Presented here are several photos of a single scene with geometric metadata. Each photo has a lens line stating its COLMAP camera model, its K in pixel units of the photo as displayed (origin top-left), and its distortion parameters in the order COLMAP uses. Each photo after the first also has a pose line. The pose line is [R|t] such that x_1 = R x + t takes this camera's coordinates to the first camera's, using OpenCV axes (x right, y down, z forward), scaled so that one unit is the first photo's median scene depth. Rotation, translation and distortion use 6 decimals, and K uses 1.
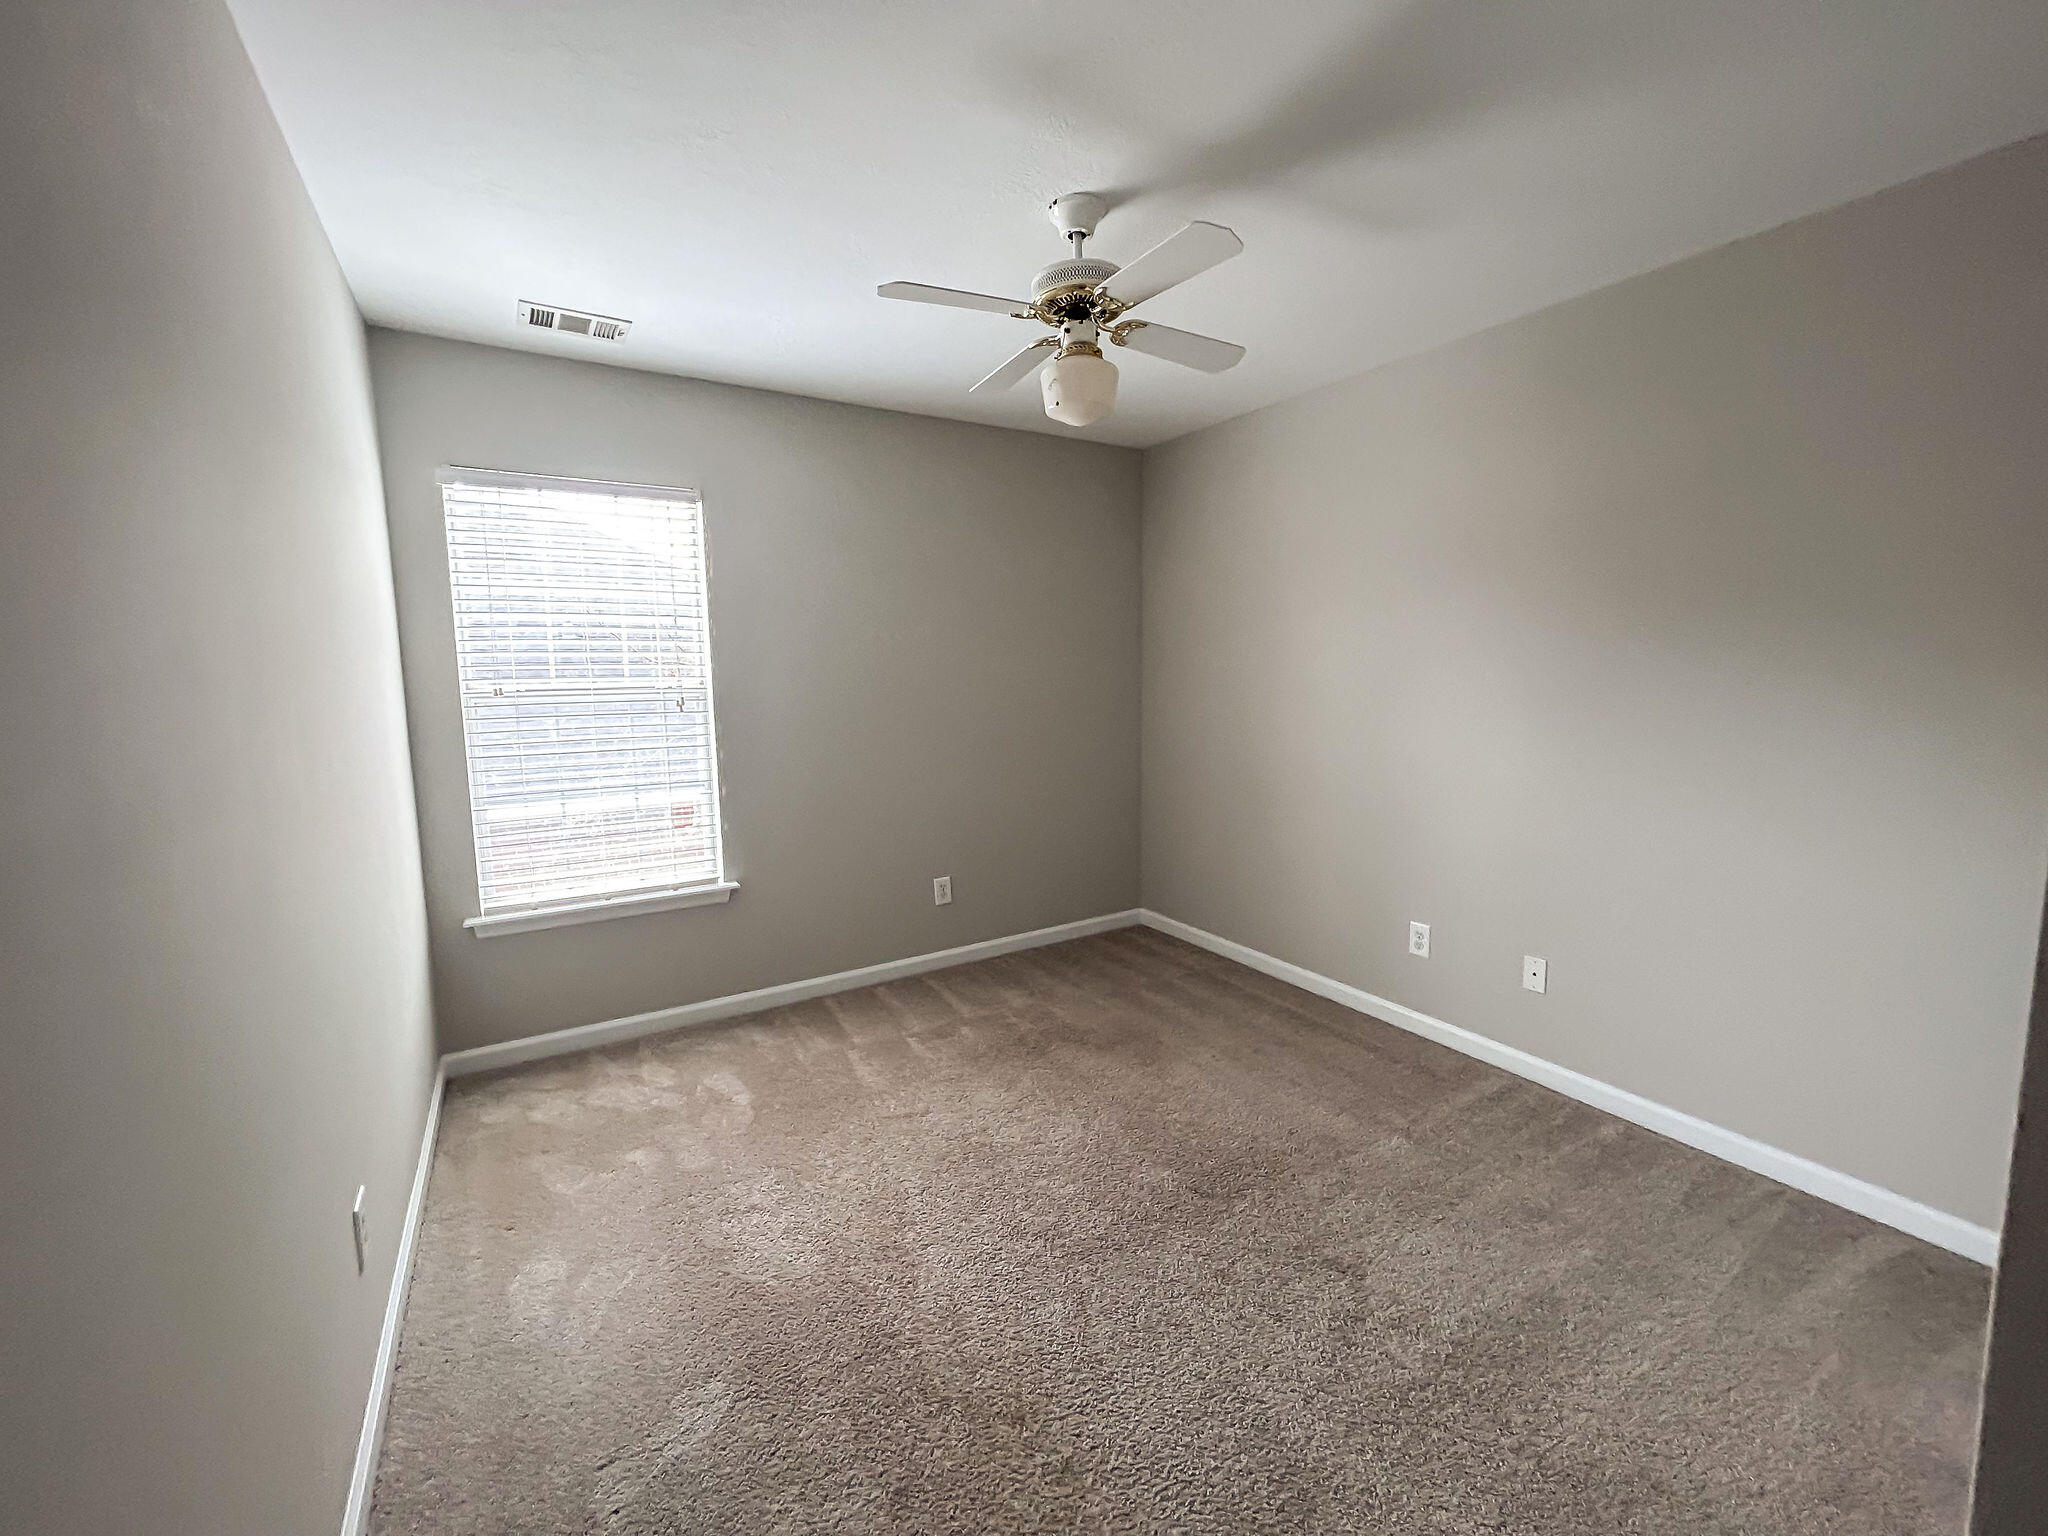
lens RADIAL K [[826.5, 0, 1024.9], [0, 826.5, 761.2], [0, 0, 1]] dist [-0.000447, -0.000042]
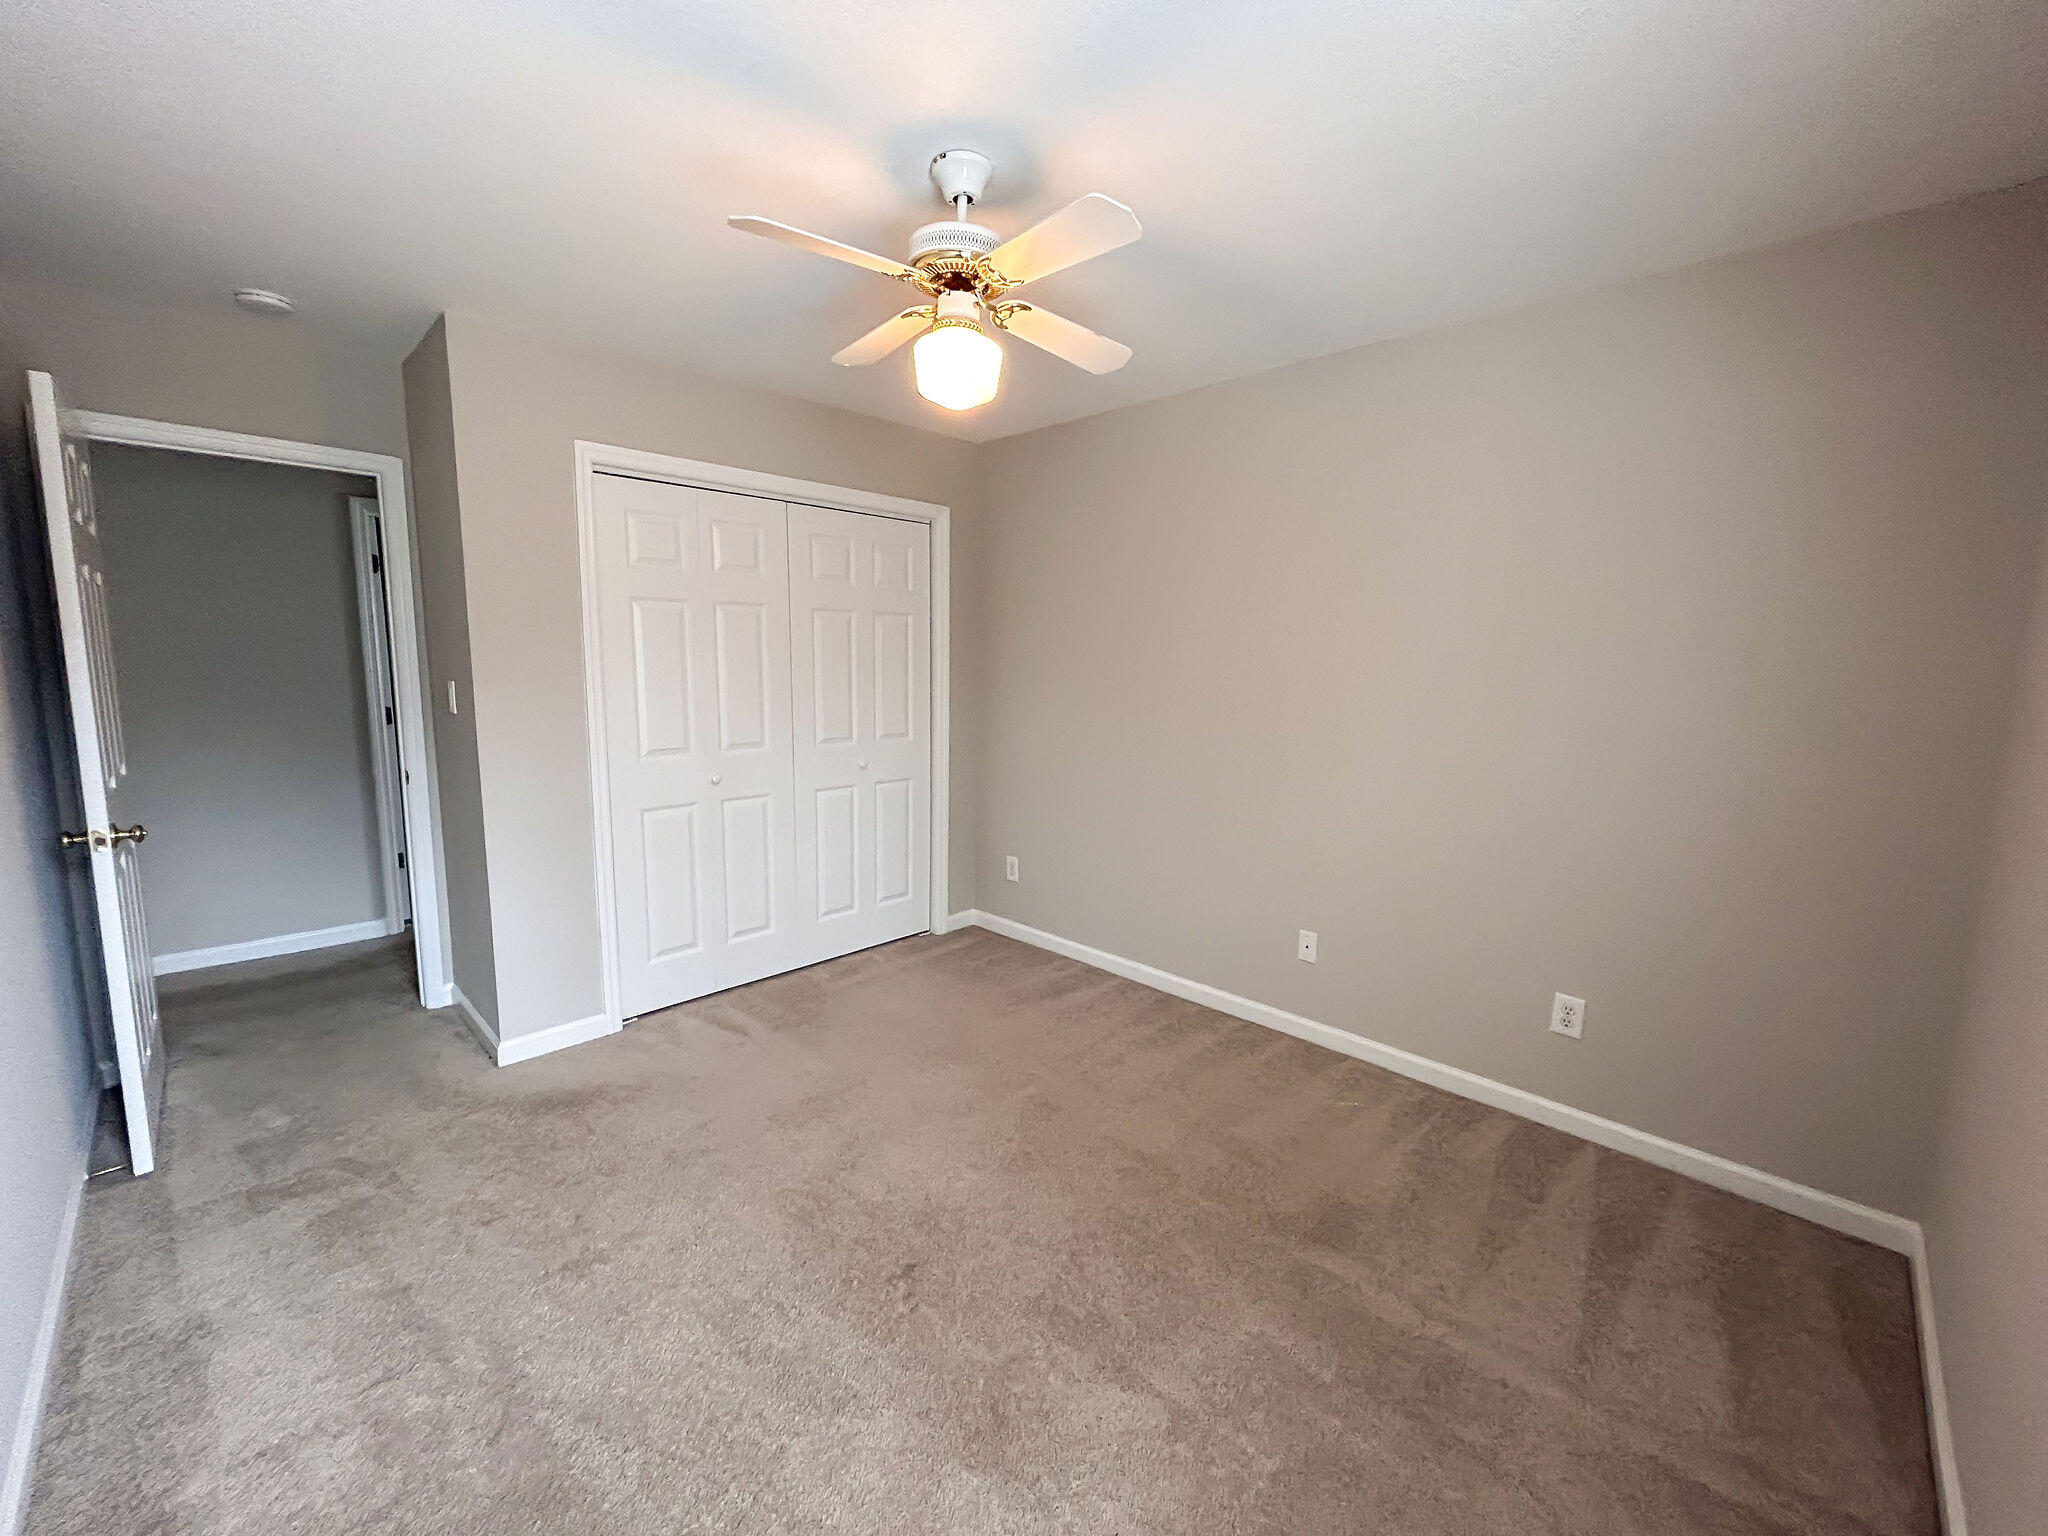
lens RADIAL K [[809.1, 0, 1024.0], [0, 809.1, 768.0], [0, 0, 1]] dist [0.000890, 0.000070]
pose [[0.973944, -0.008088, 0.226646, -0.469934], [0.005636, 0.999918, 0.011464, -0.085255], [-0.226720, -0.009888, 0.973910, 0.725923]]
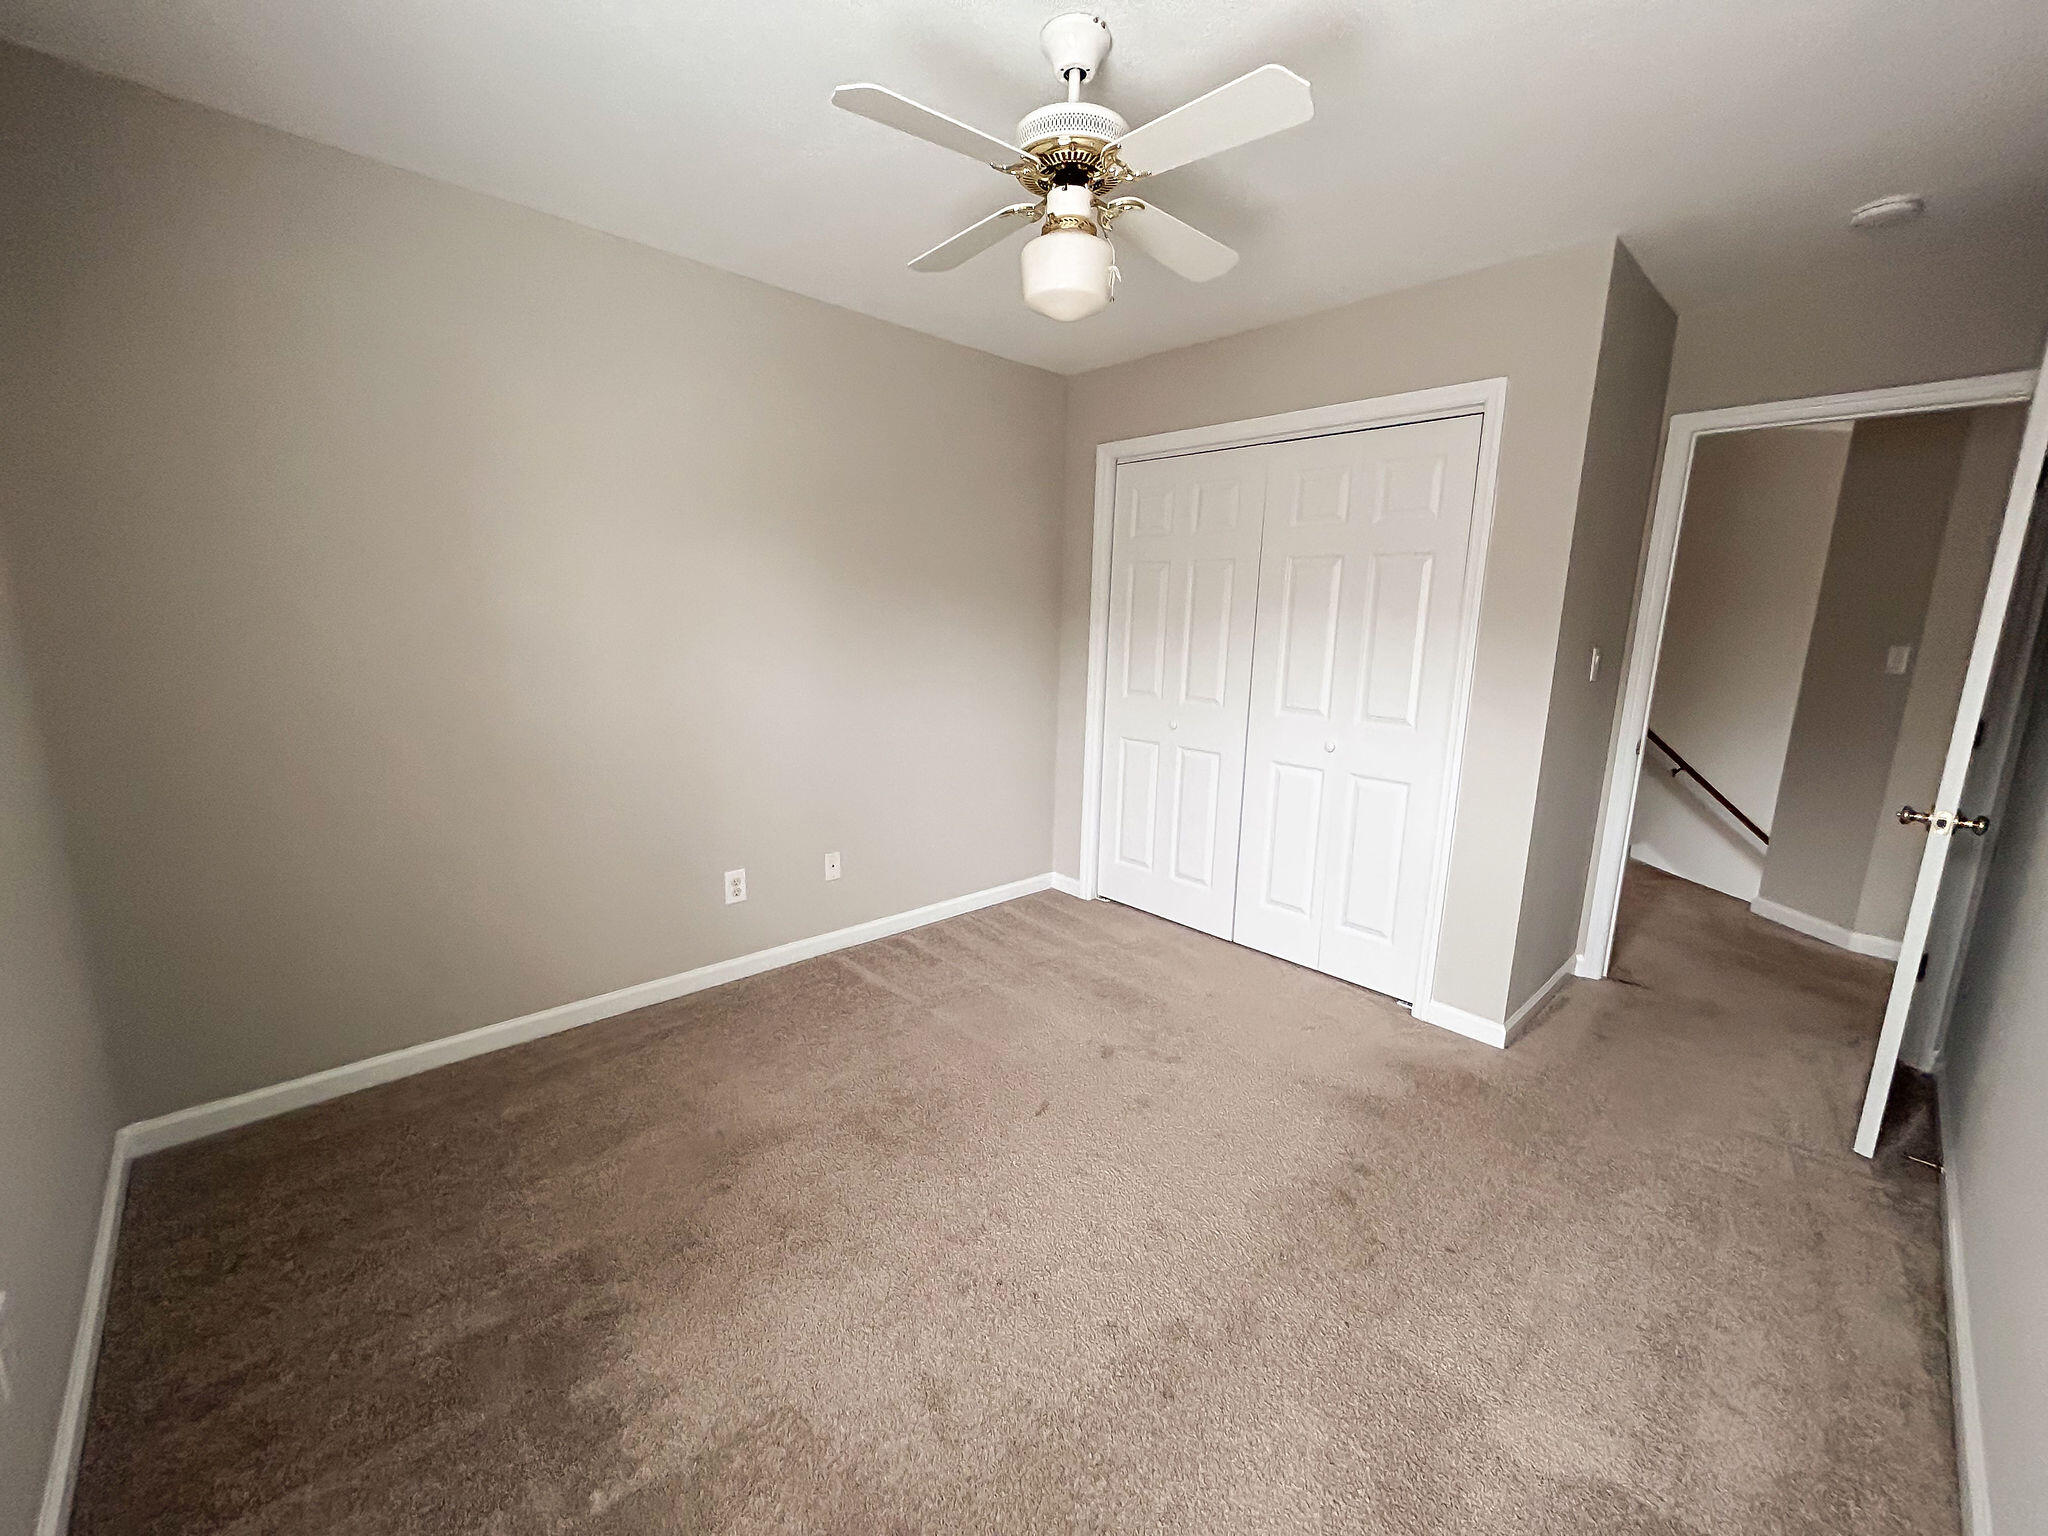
lens RADIAL K [[826.5, 0, 1024.9], [0, 826.5, 761.2], [0, 0, 1]] dist [-0.000447, -0.000042]
pose [[-0.195910, -0.174763, 0.964923, -0.526106], [0.090765, 0.976536, 0.195294, -0.095348], [-0.976412, 0.125842, -0.175451, 0.812120]]
